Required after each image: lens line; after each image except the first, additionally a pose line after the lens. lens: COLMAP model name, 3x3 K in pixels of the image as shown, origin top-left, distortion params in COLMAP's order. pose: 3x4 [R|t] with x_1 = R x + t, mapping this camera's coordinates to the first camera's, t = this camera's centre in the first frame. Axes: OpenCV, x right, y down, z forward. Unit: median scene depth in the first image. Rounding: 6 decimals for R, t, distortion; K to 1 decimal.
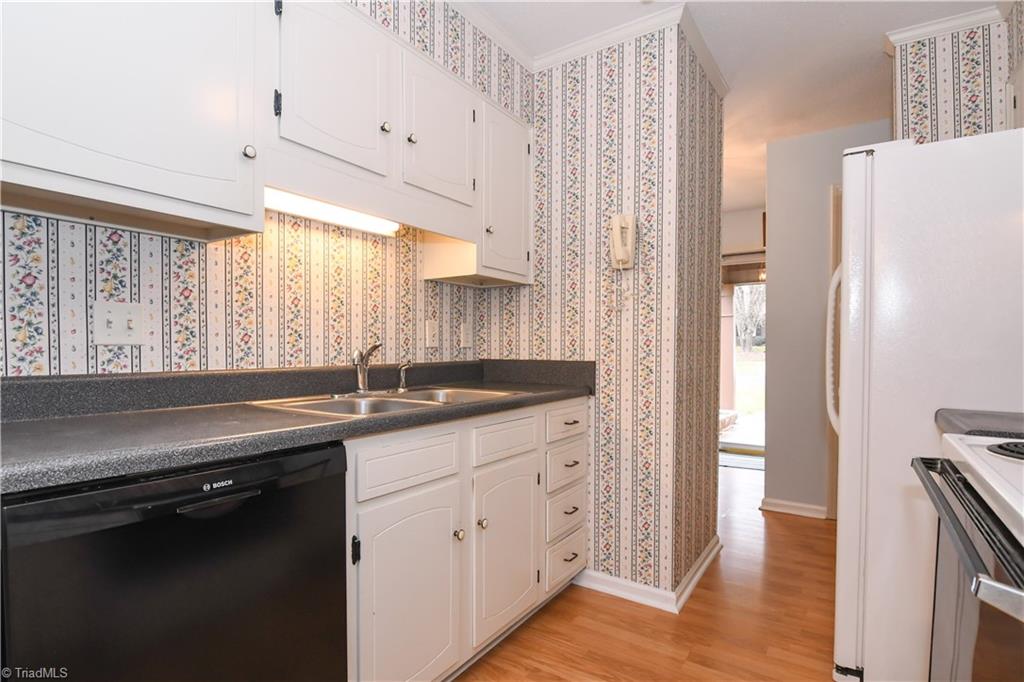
lens RADIAL K [[505.6, 0, 514.3], [0, 505.6, 359.3], [0, 0, 1]] dist [-0.016936, -0.003471]
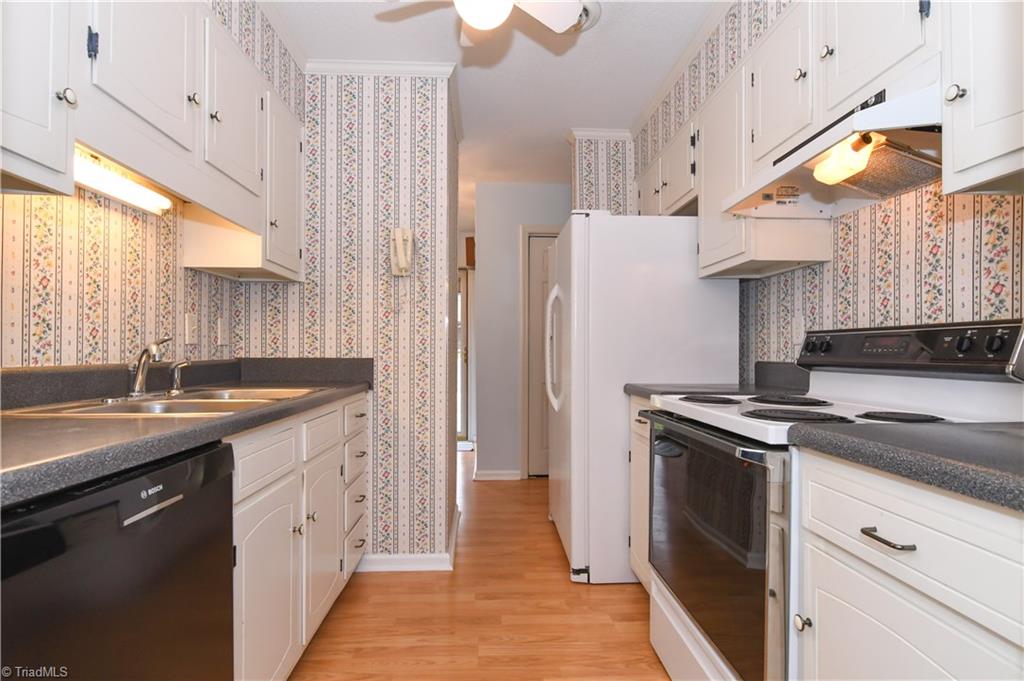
lens RADIAL K [[494.0, 0, 508.5], [0, 494.0, 348.3], [0, 0, 1]] dist [0.000113, -0.007994]
pose [[0.803739, 0.004219, 0.594967, -0.251483], [0.012095, 0.999652, -0.023428, 0.011745], [-0.594859, 0.026026, 0.803409, -0.027158]]
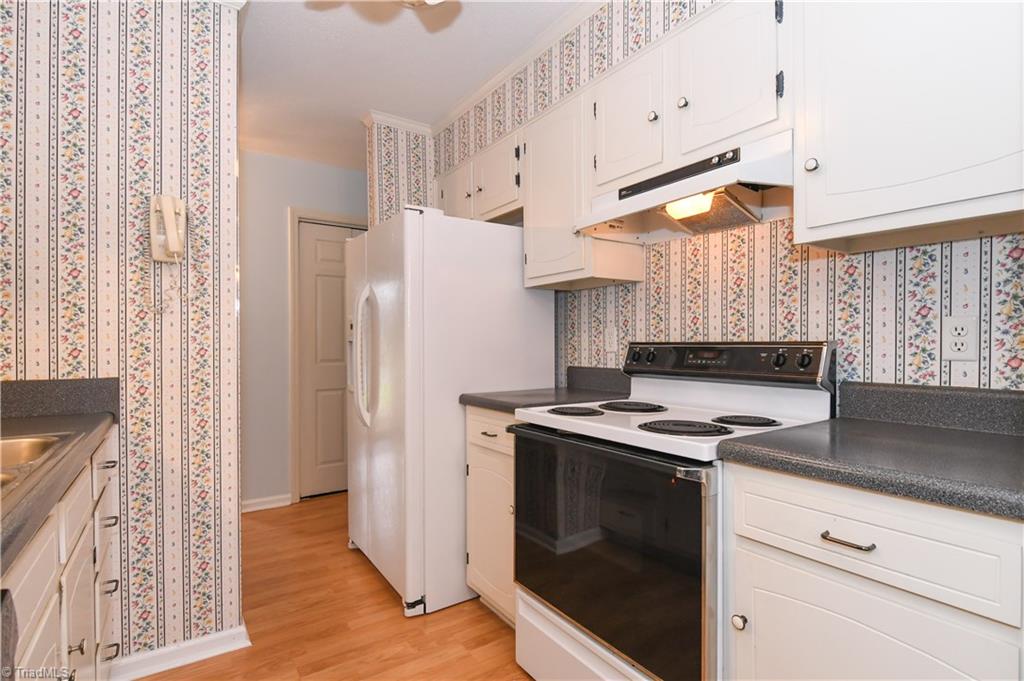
lens RADIAL K [[494.0, 0, 508.8], [0, 494.0, 341.7], [0, 0, 1]] dist [0.000113, -0.007994]
pose [[0.381052, -0.000757, 0.924553, -0.314380], [0.027237, 0.999575, -0.010407, -0.027481], [-0.924152, 0.029148, 0.380911, 0.191910]]
